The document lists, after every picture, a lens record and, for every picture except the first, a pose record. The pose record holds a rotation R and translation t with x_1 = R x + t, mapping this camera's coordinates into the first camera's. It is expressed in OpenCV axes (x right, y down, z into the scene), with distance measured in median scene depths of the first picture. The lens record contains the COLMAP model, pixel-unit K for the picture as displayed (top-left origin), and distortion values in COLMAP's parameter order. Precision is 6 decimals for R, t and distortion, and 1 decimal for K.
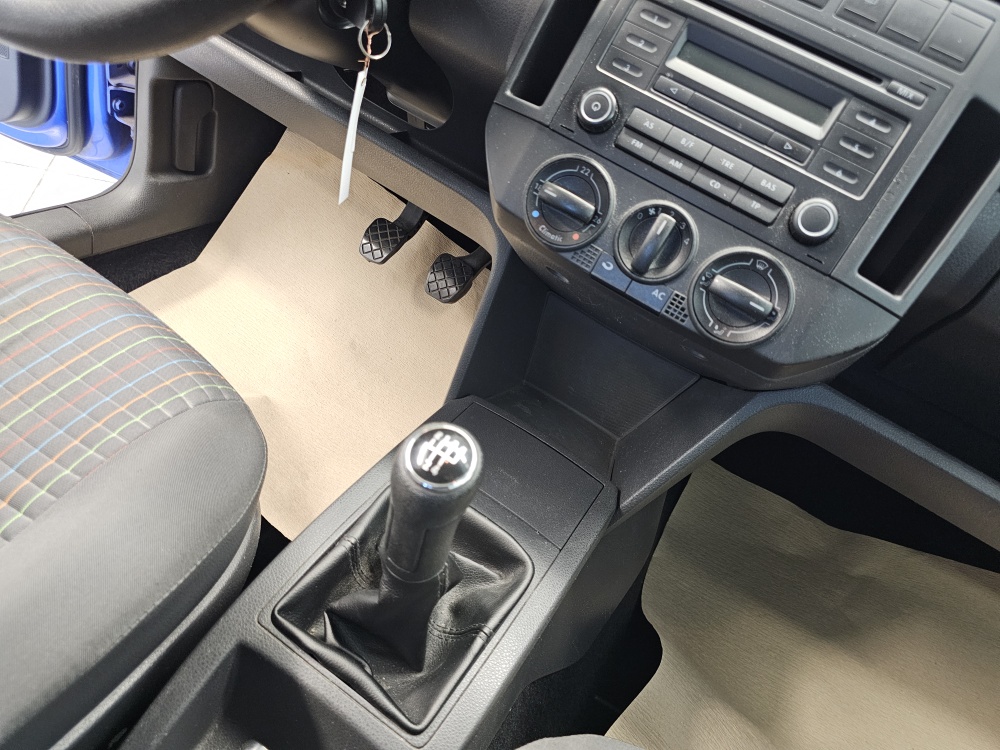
lens RADIAL K [[679.6, 0, 493.6], [0, 679.6, 374.5], [0, 0, 1]] dist [0.054728, -0.058116]
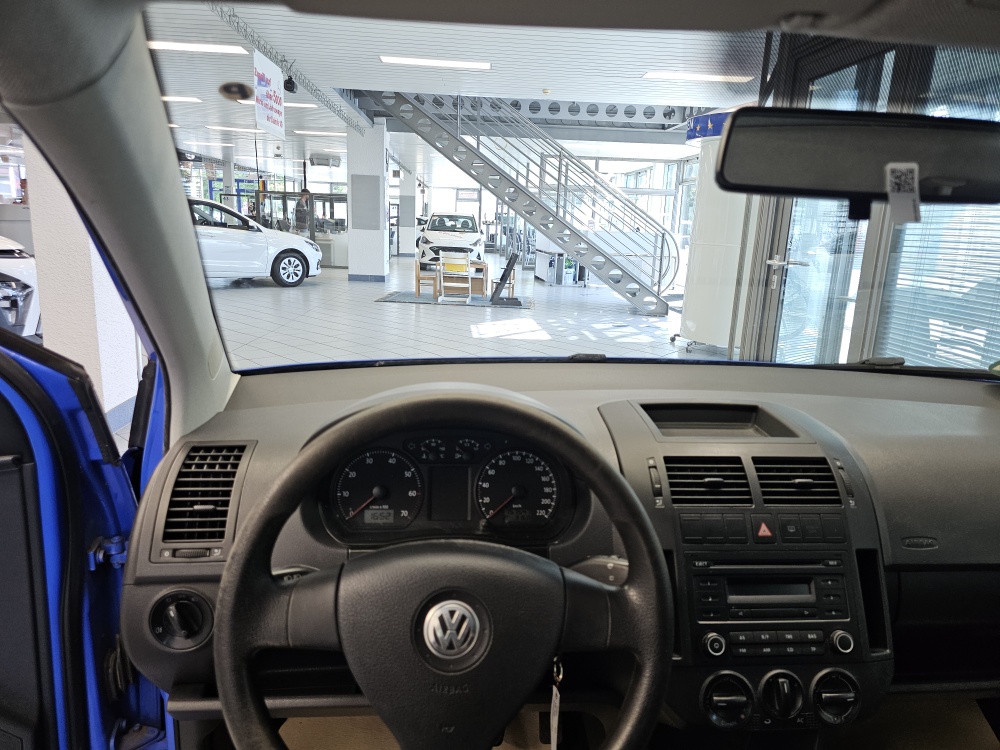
lens RADIAL K [[679.6, 0, 500.3], [0, 679.6, 362.6], [0, 0, 1]] dist [0.054728, -0.058116]
pose [[0.788907, -0.393946, 0.471627, -0.822465], [0.531809, 0.822230, -0.202773, -0.915676], [-0.307904, 0.410784, 0.858167, -0.627636]]
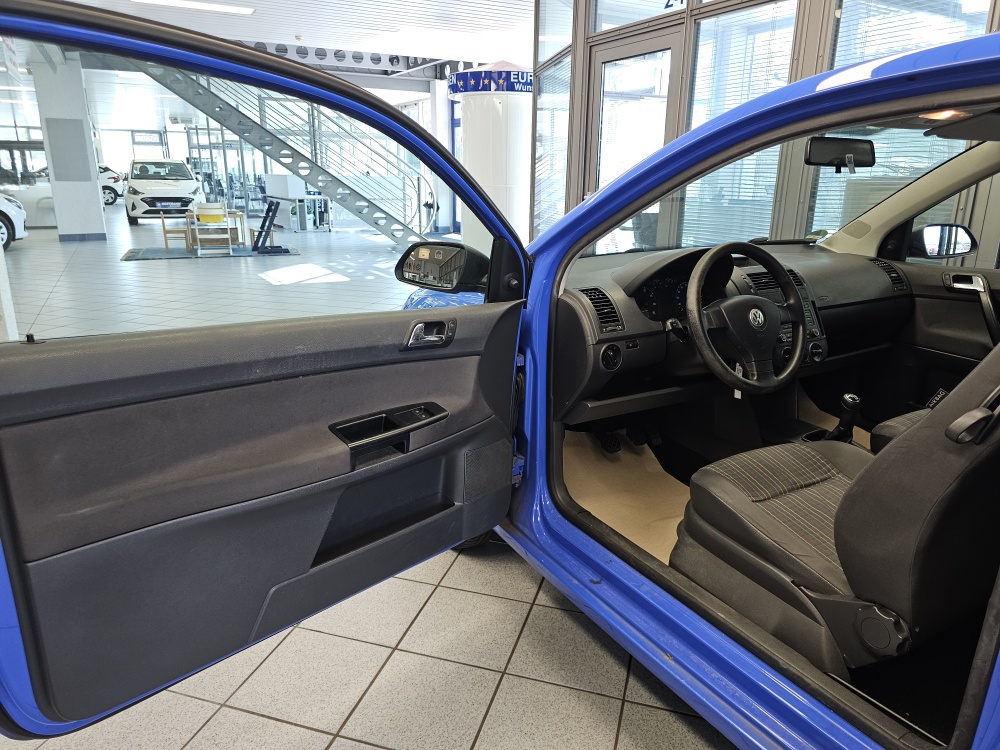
lens RADIAL K [[679.6, 0, 504.3], [0, 679.6, 368.6], [0, 0, 1]] dist [0.054728, -0.058116]
pose [[0.467455, -0.531749, 0.706208, -4.077488], [0.655812, 0.744281, 0.126320, -2.038472], [-0.592788, 0.404090, 0.696645, -1.023448]]
